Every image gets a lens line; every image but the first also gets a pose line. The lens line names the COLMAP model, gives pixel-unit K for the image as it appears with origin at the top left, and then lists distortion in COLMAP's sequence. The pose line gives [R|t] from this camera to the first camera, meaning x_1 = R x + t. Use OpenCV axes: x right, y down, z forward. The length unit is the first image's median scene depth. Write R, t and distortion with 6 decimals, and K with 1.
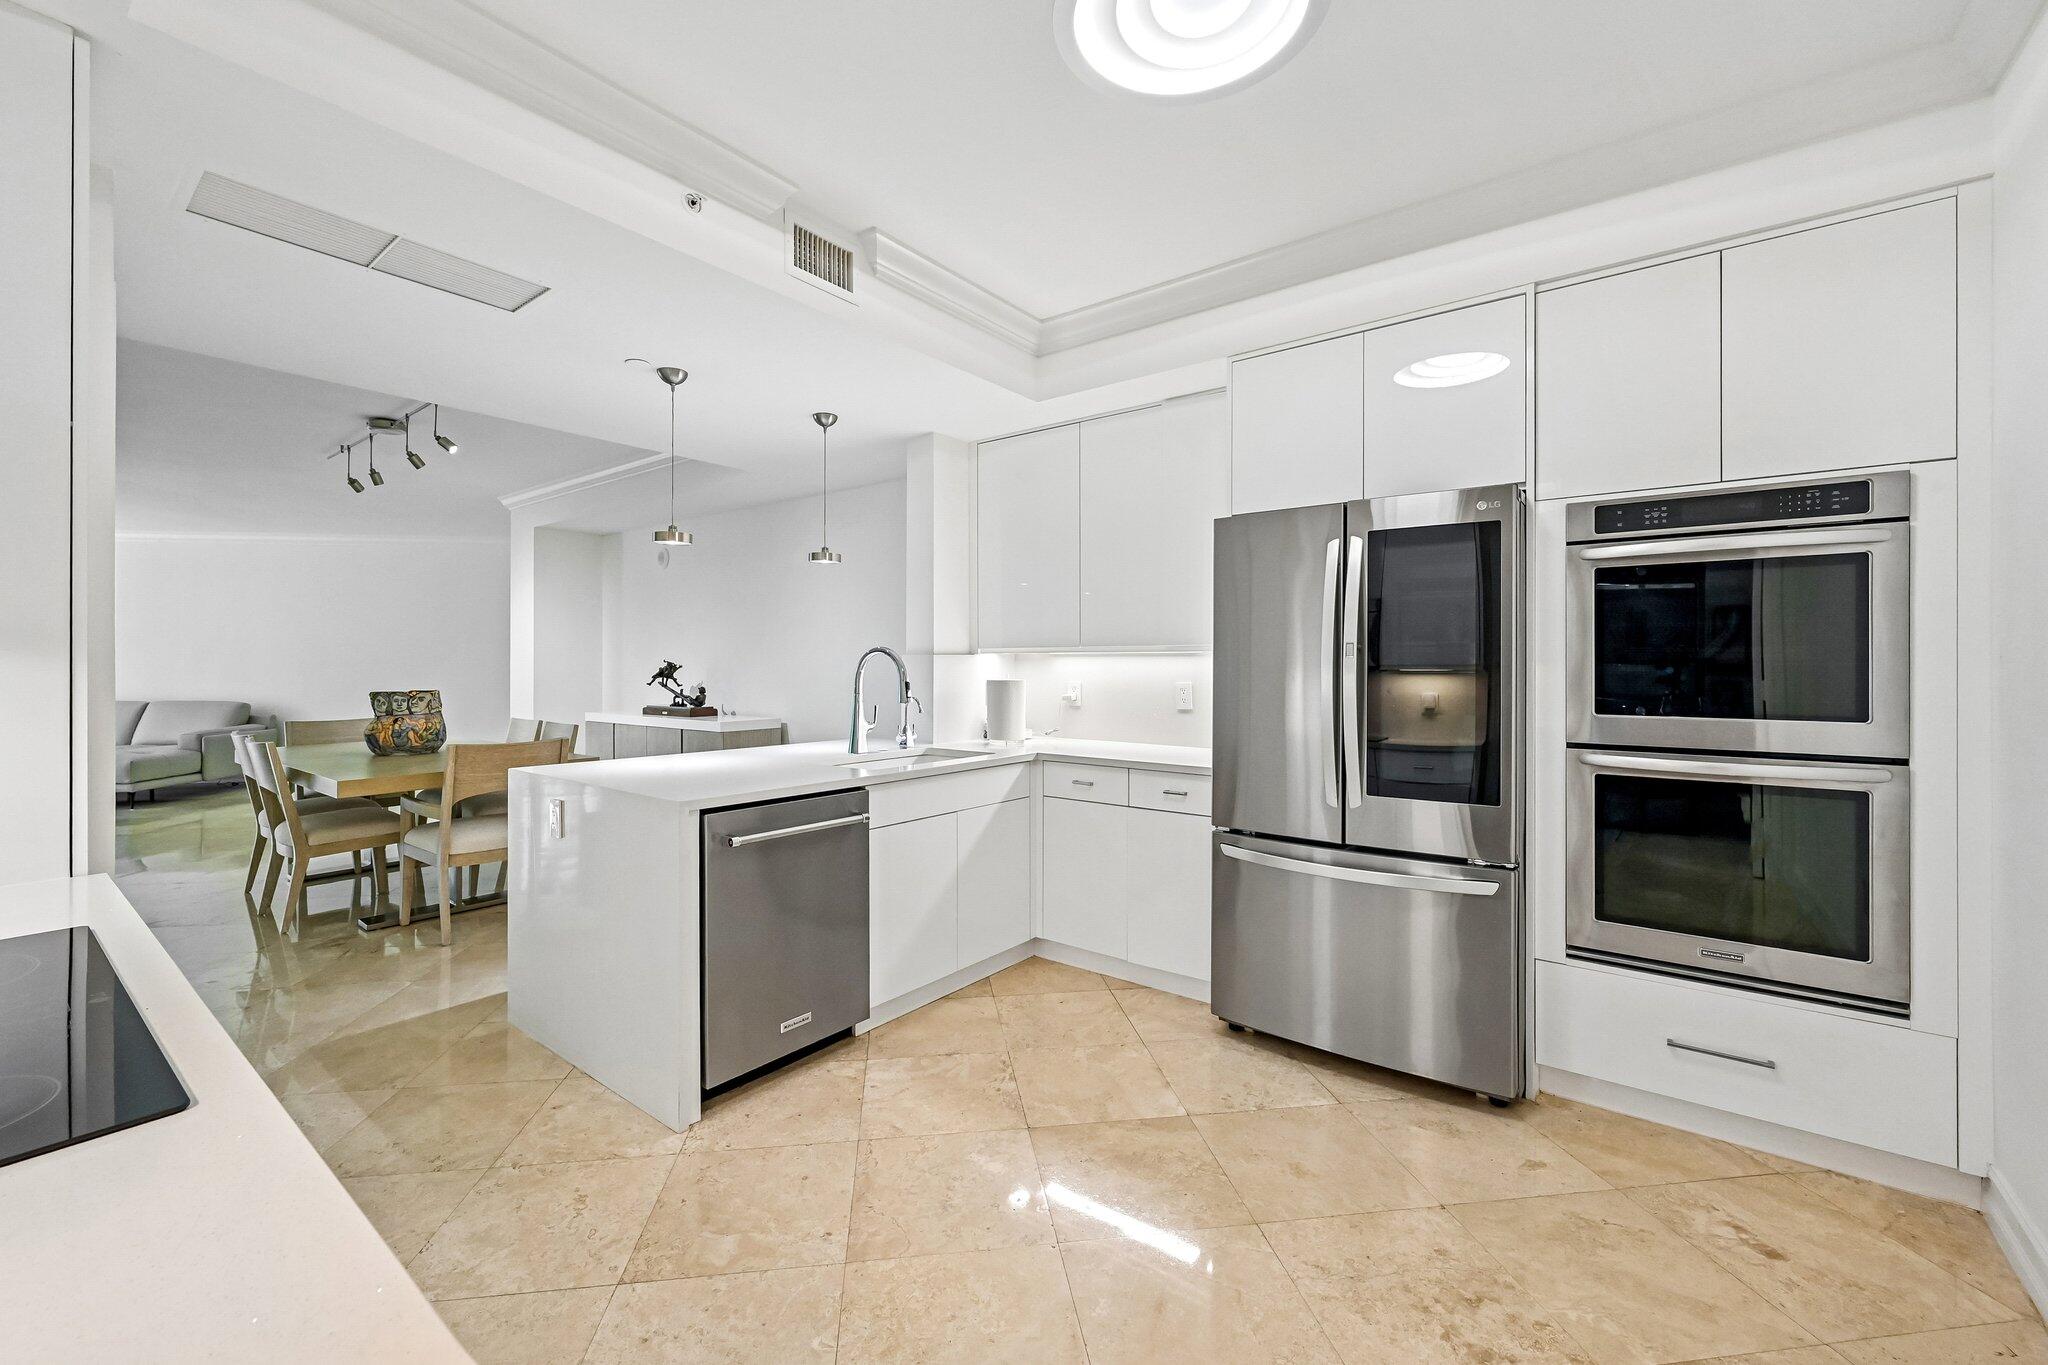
lens RADIAL K [[834.7, 0, 1020.3], [0, 834.7, 668.8], [0, 0, 1]] dist [0.001759, 0.000046]
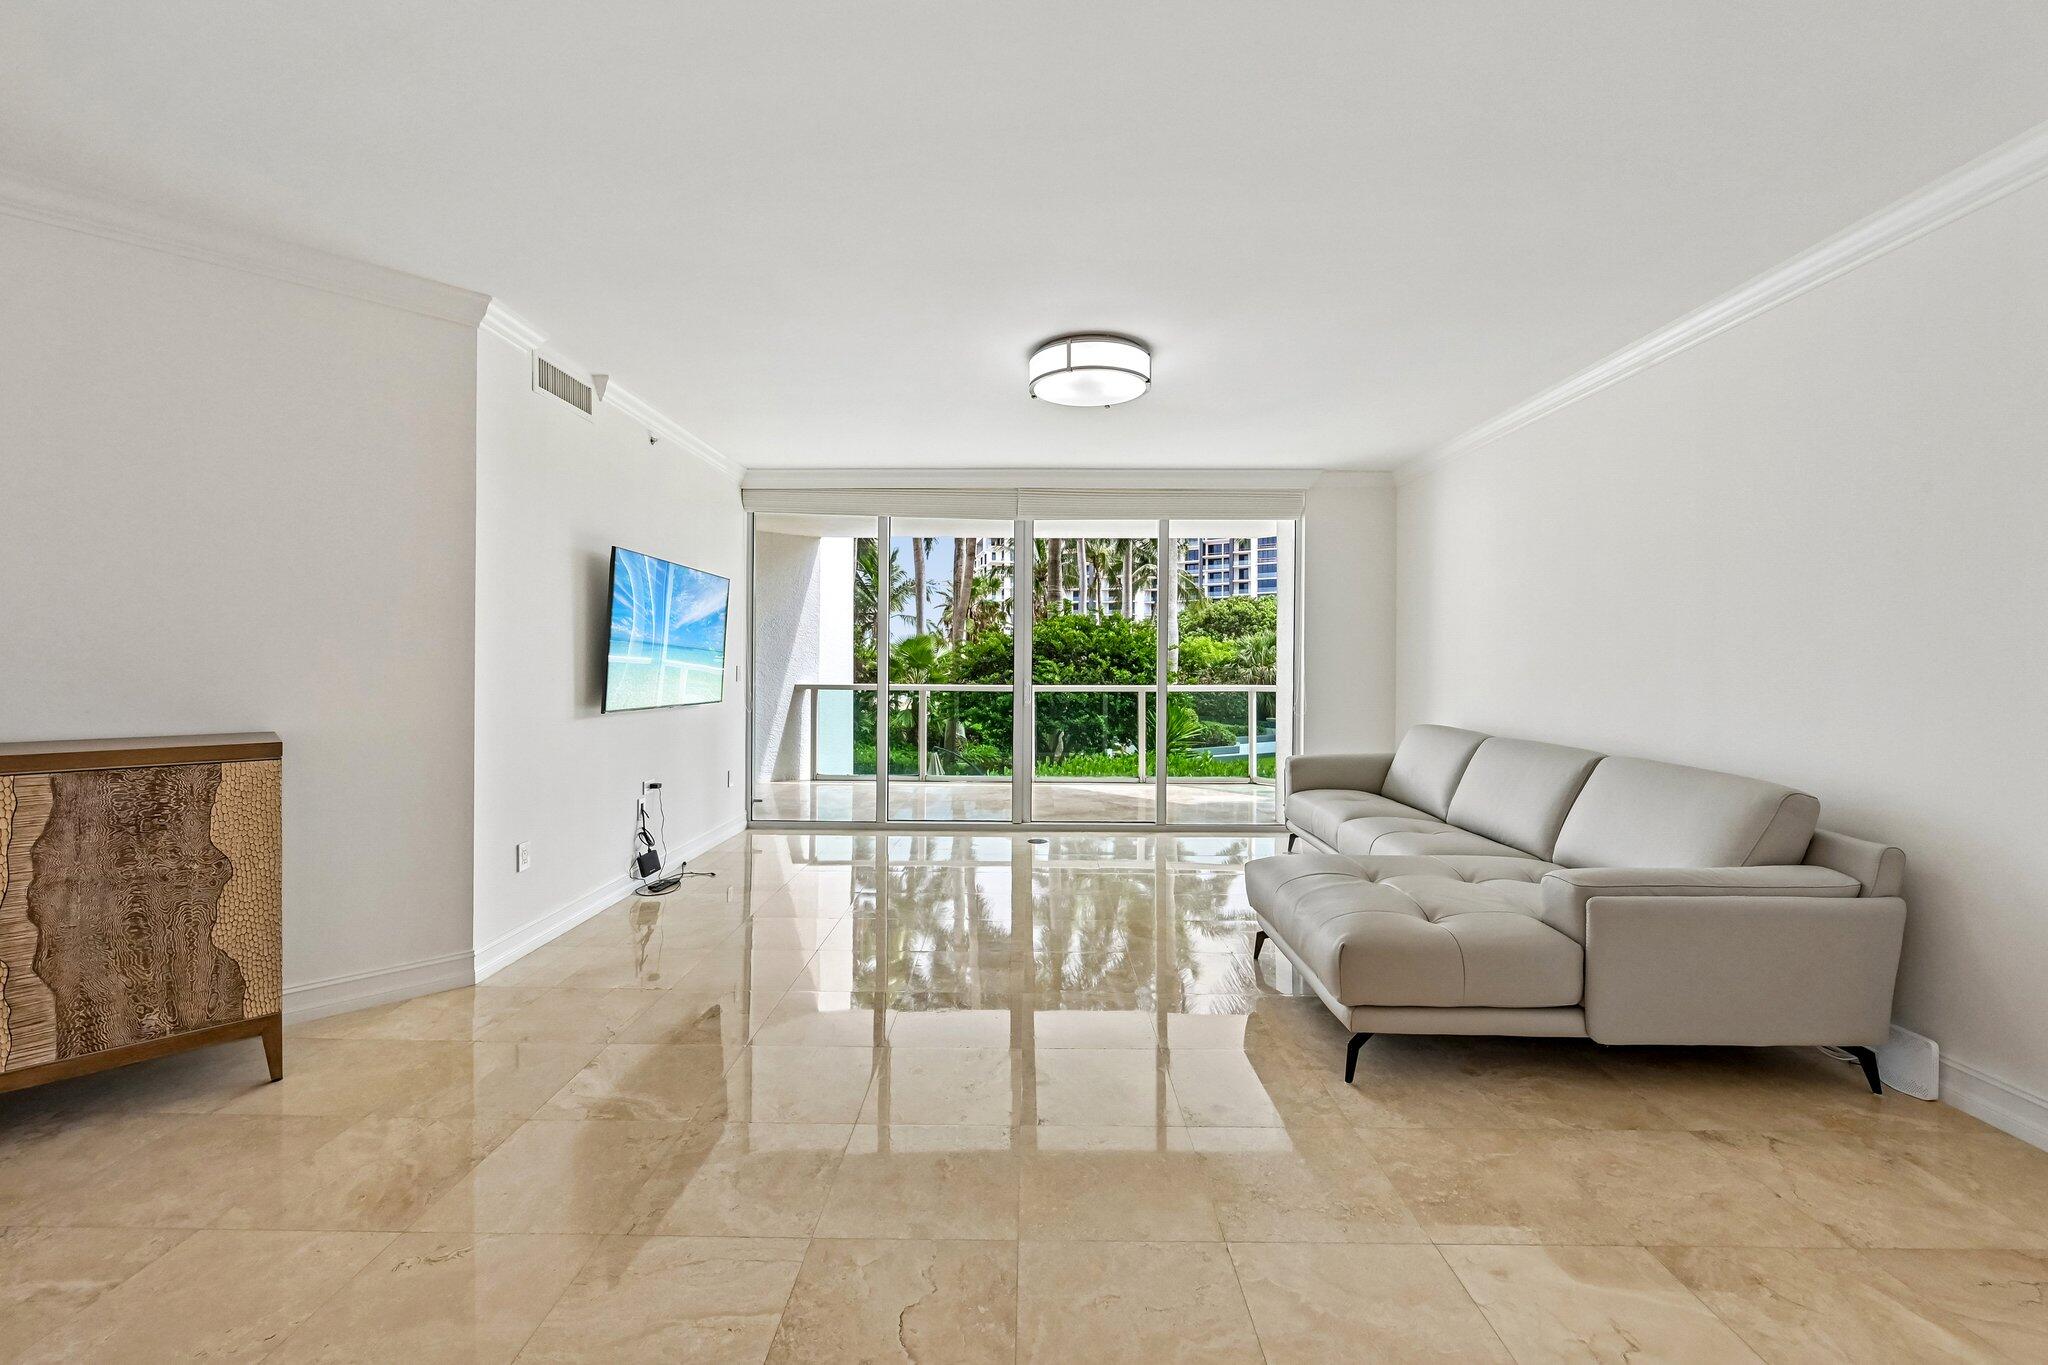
lens RADIAL K [[820.8, 0, 1027.4], [0, 820.8, 665.7], [0, 0, 1]] dist [0.001011, 0.000031]
pose [[-0.132461, 0.003217, -0.991183, -1.890053], [-0.007958, 0.999959, 0.004309, -0.011953], [0.991156, 0.008458, -0.132430, 2.424359]]
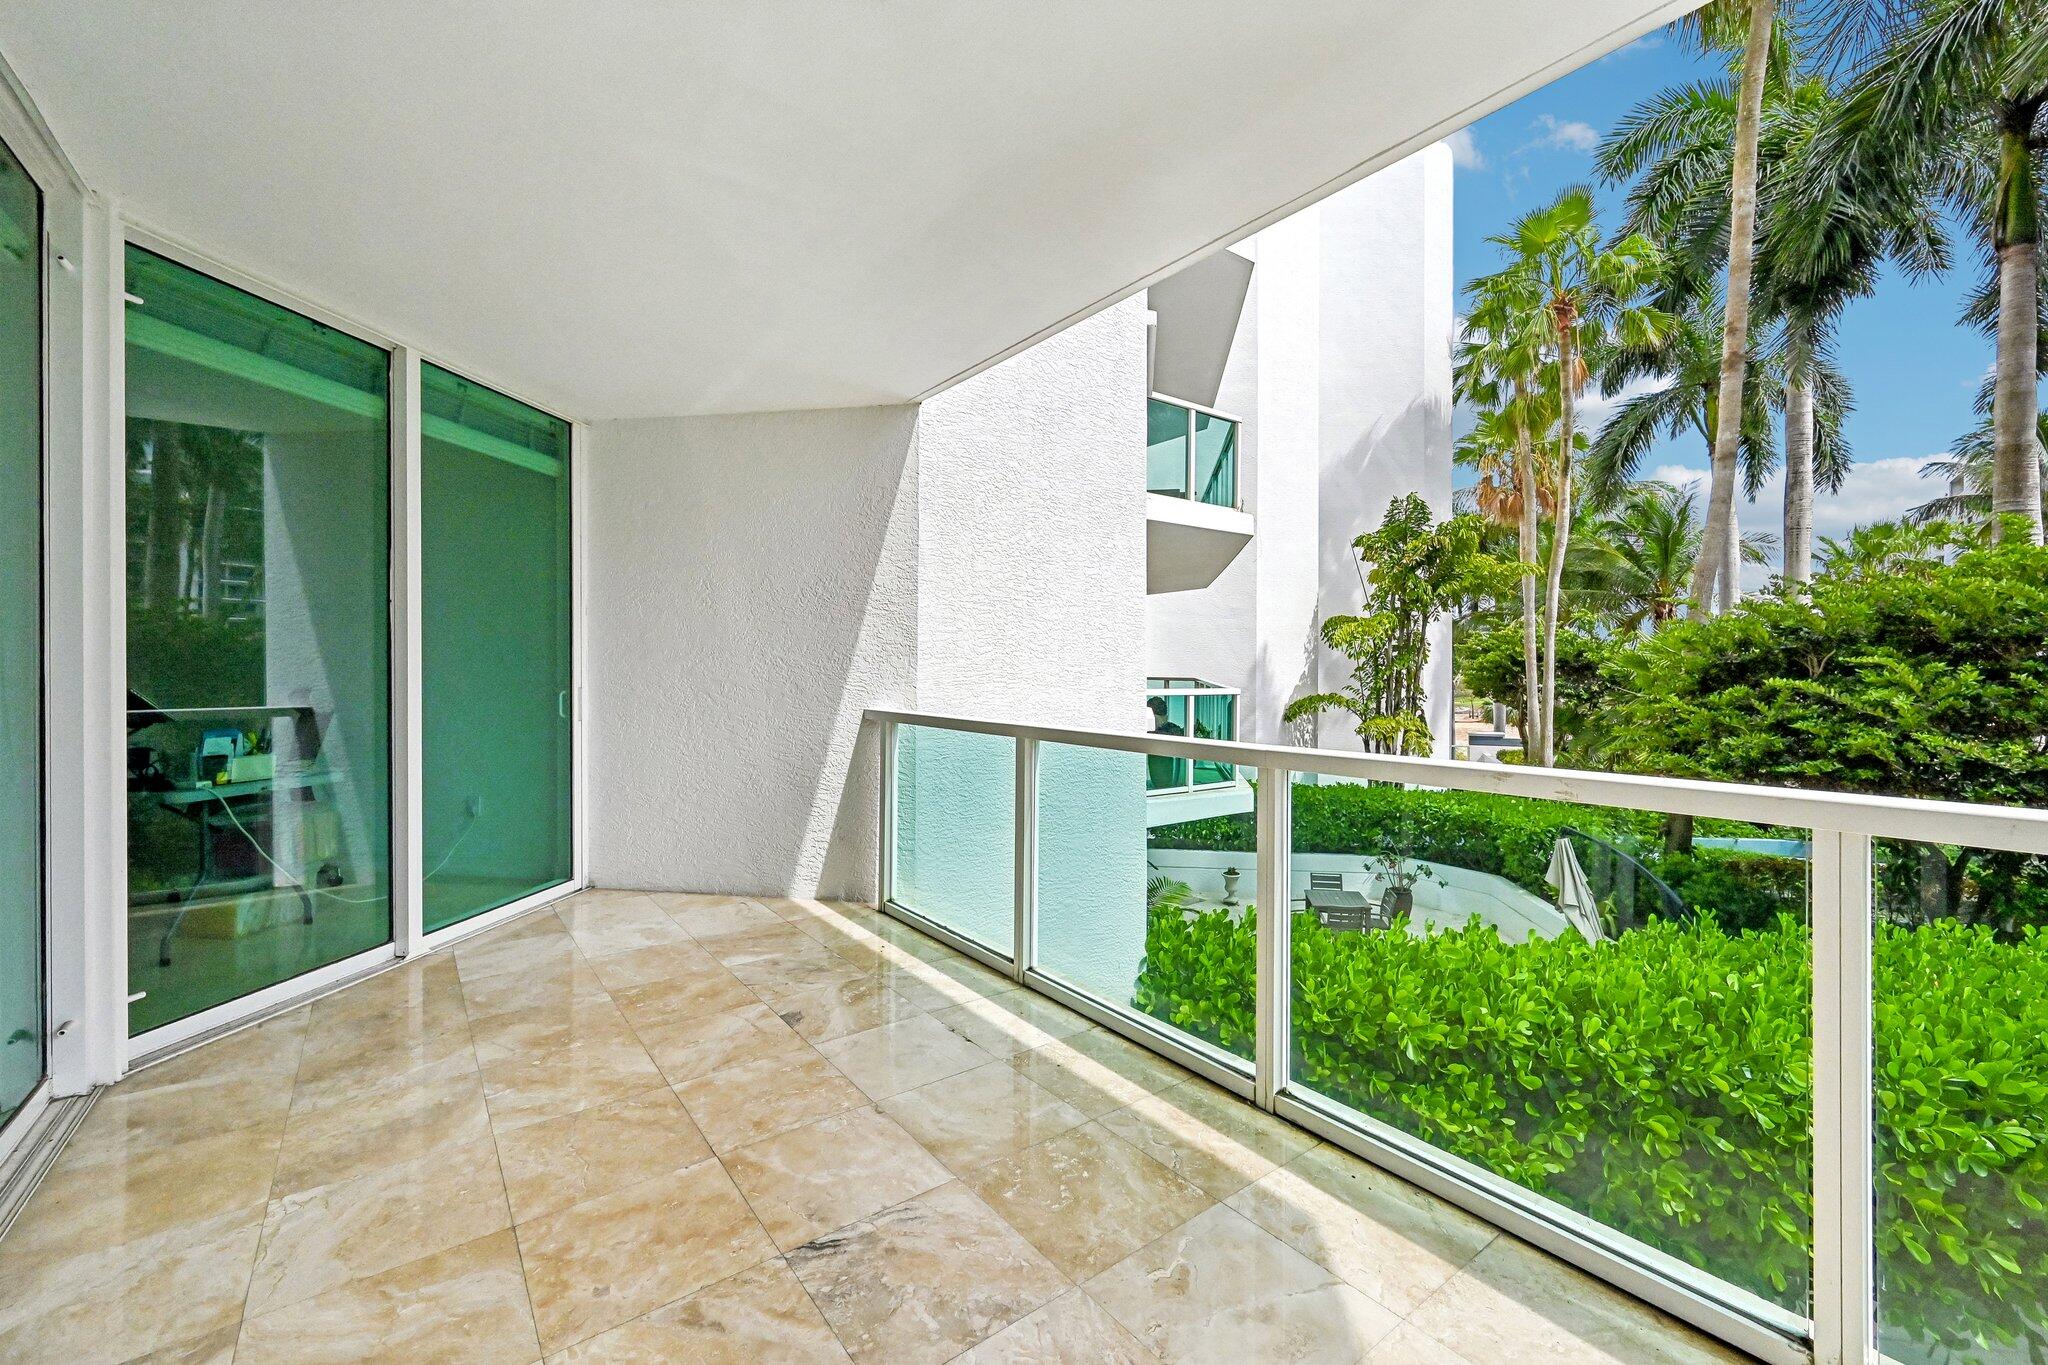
lens RADIAL K [[826.8, 0, 1016.6], [0, 826.8, 677.4], [0, 0, 1]] dist [0.000220, -0.000484]
pose [[-0.864405, 0.006335, -0.502756, -4.508324], [0.000106, 0.999923, 0.012418, 0.002591], [0.502796, 0.010681, -0.864339, 2.626517]]
